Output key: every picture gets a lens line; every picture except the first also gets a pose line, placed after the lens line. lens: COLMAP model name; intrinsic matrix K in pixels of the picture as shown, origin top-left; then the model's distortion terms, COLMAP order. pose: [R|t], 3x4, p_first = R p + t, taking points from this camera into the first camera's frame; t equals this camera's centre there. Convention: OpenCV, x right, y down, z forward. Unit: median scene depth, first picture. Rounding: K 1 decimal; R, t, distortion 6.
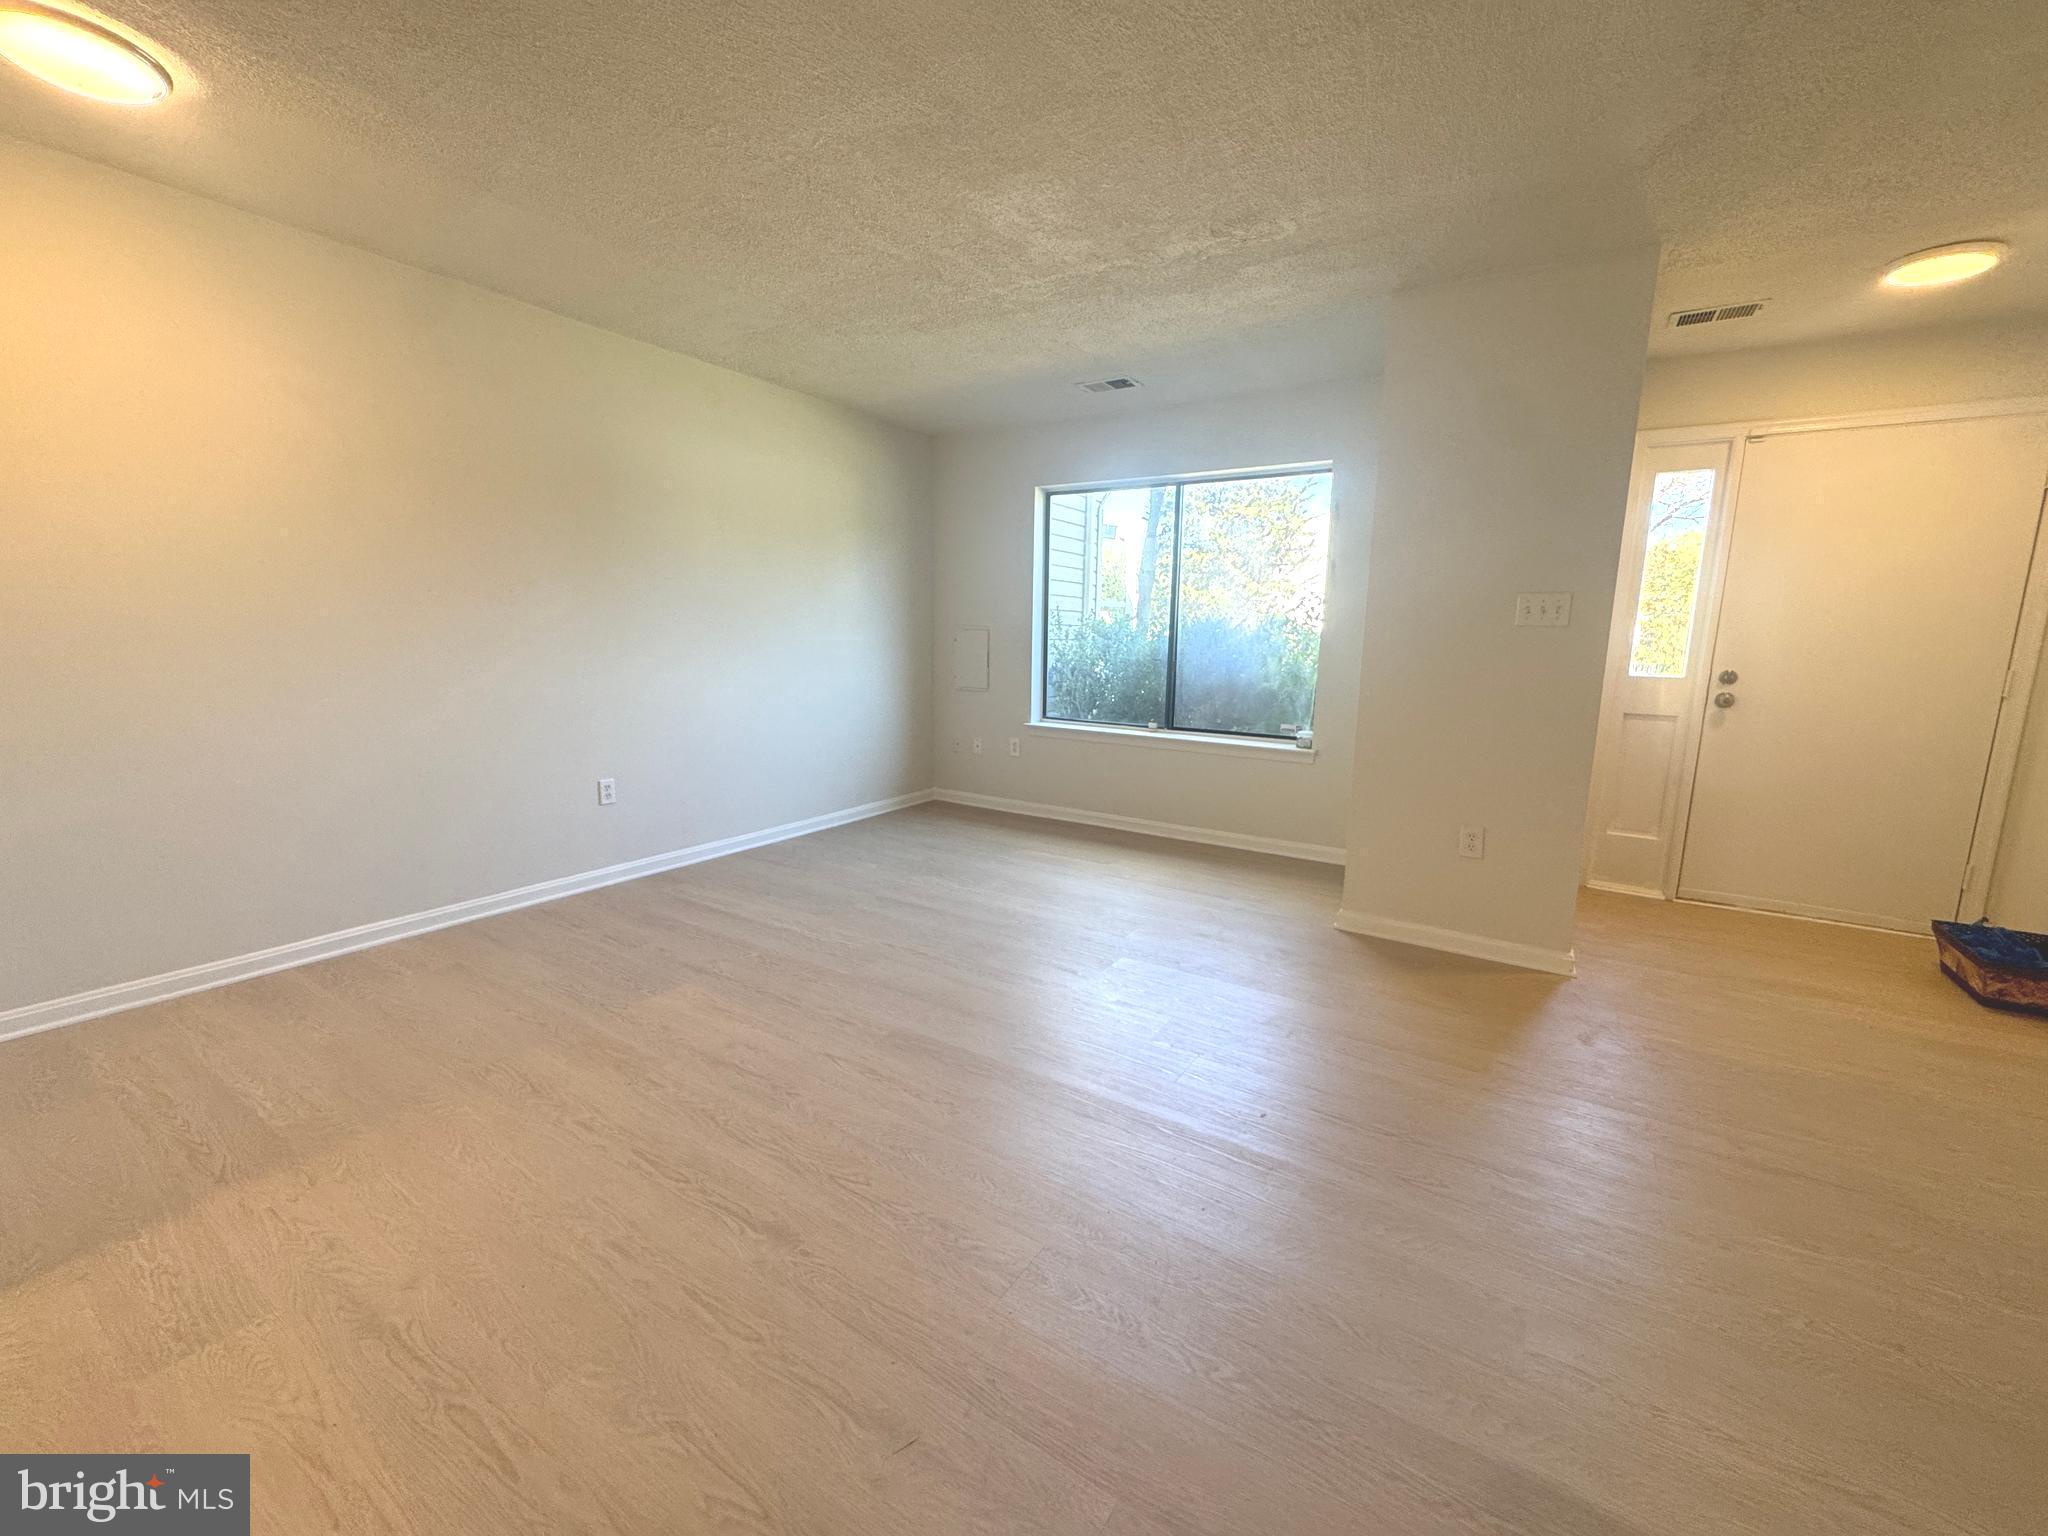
lens RADIAL K [[820.1, 0, 1020.6], [0, 820.1, 766.1], [0, 0, 1]] dist [-0.004585, 0.000901]
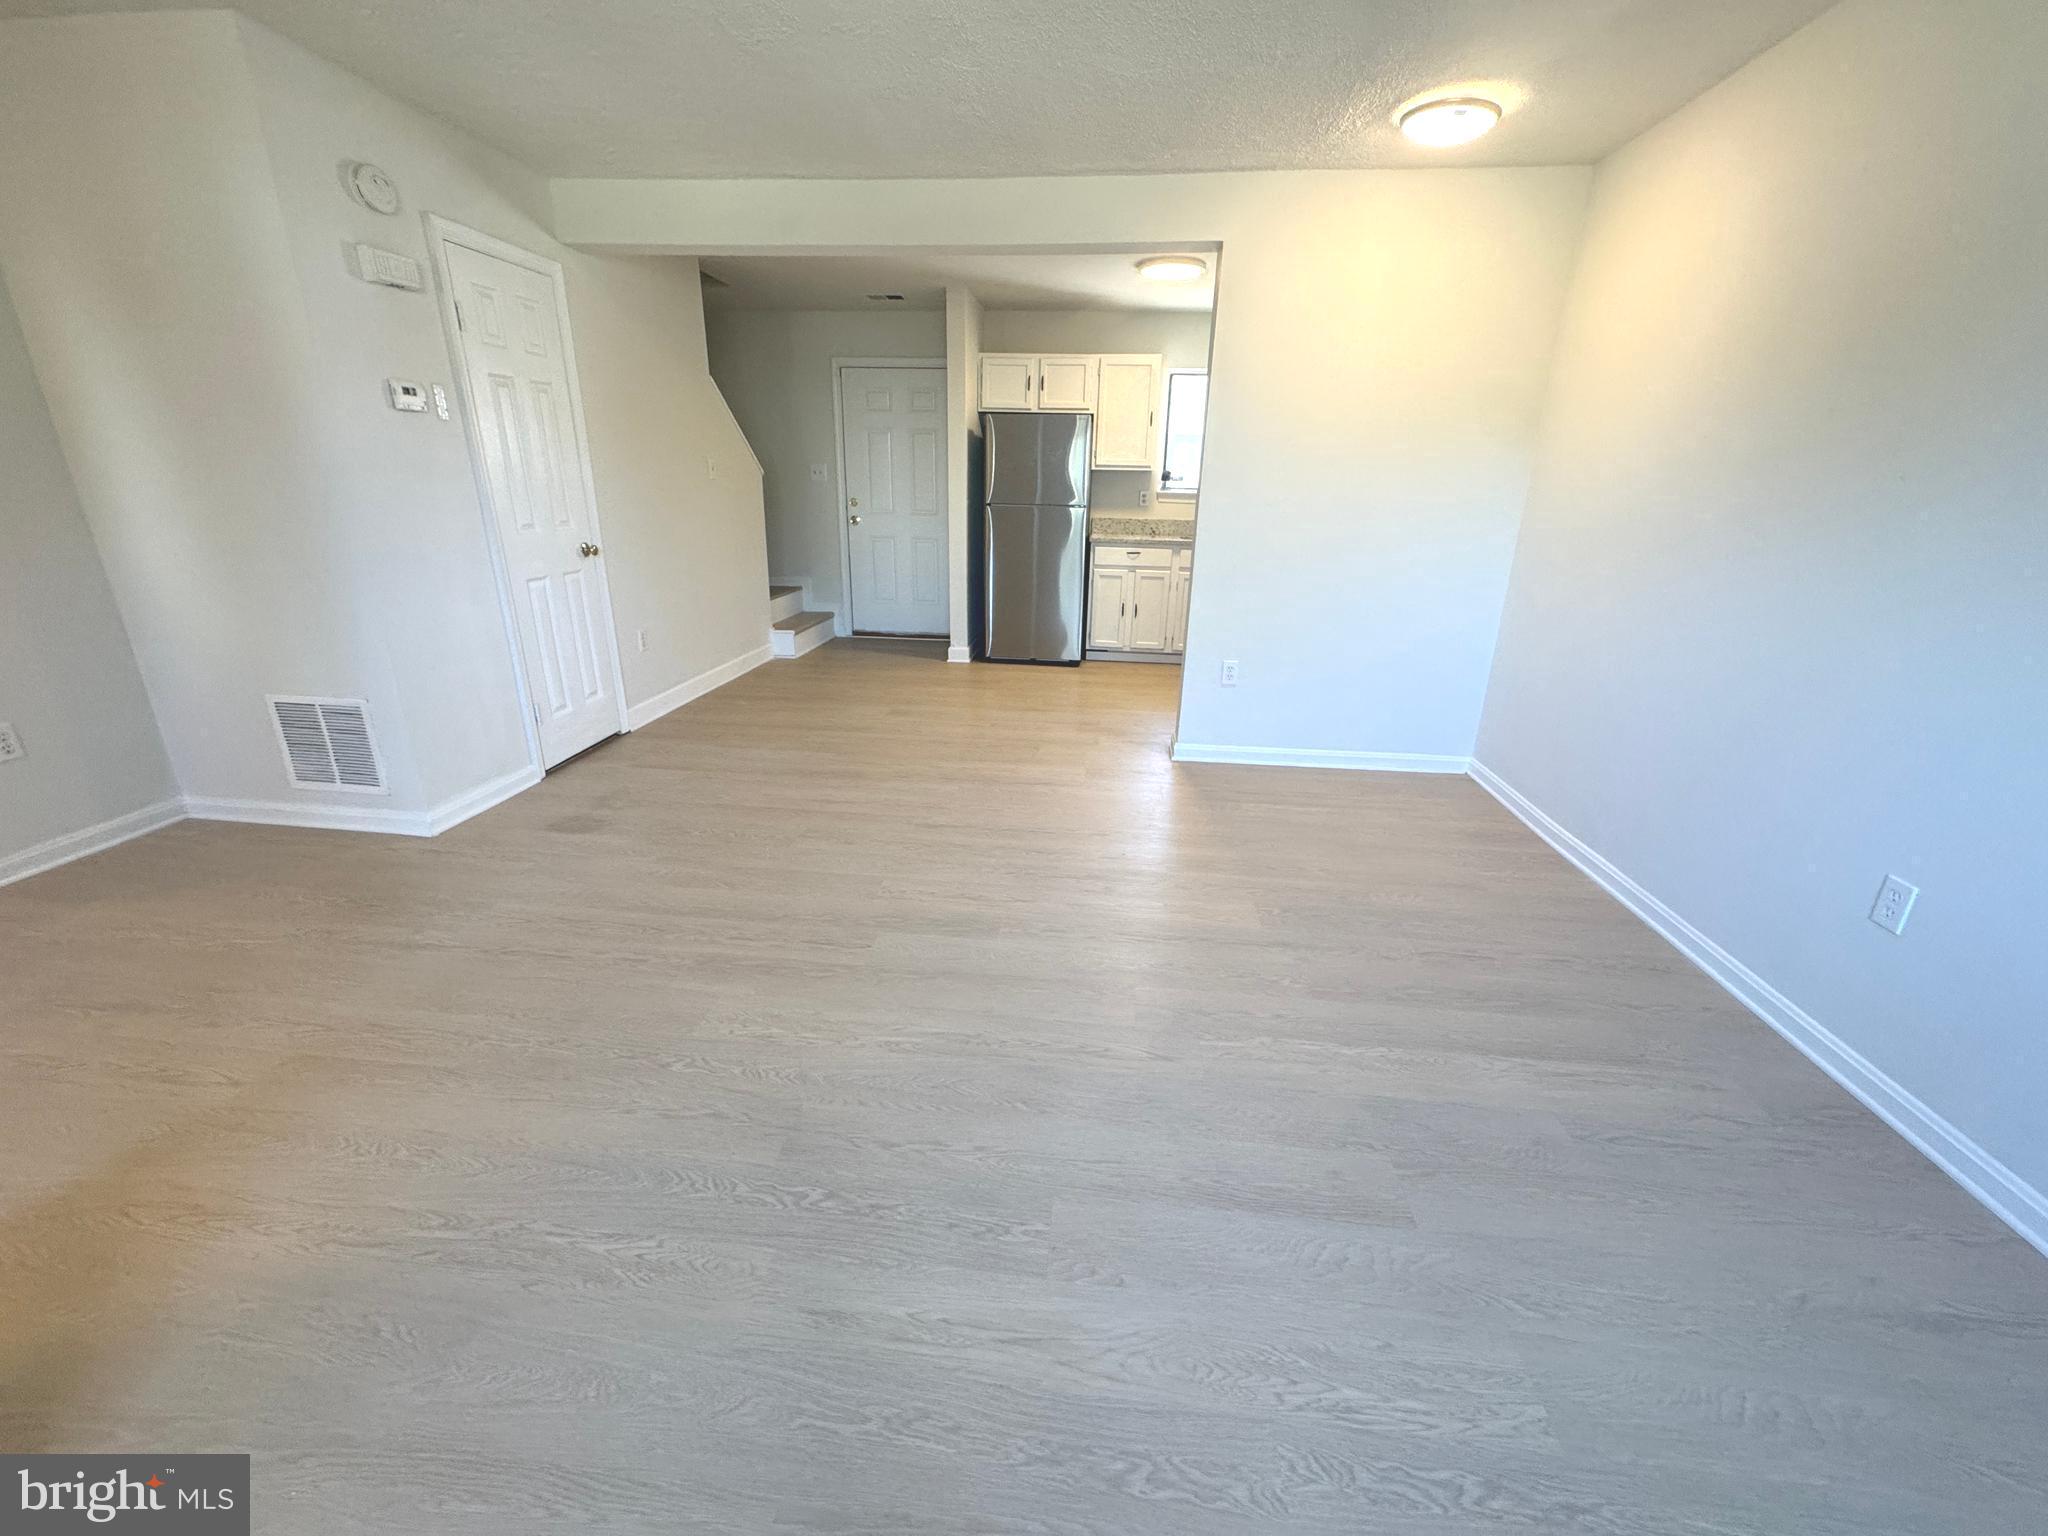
lens RADIAL K [[820.1, 0, 1025.2], [0, 820.1, 762.1], [0, 0, 1]] dist [-0.004585, 0.000901]
pose [[-0.891166, 0.113887, -0.439150, 0.147482], [-0.108958, 0.885920, 0.450859, -0.201005], [0.440399, 0.449640, -0.777093, 1.106233]]
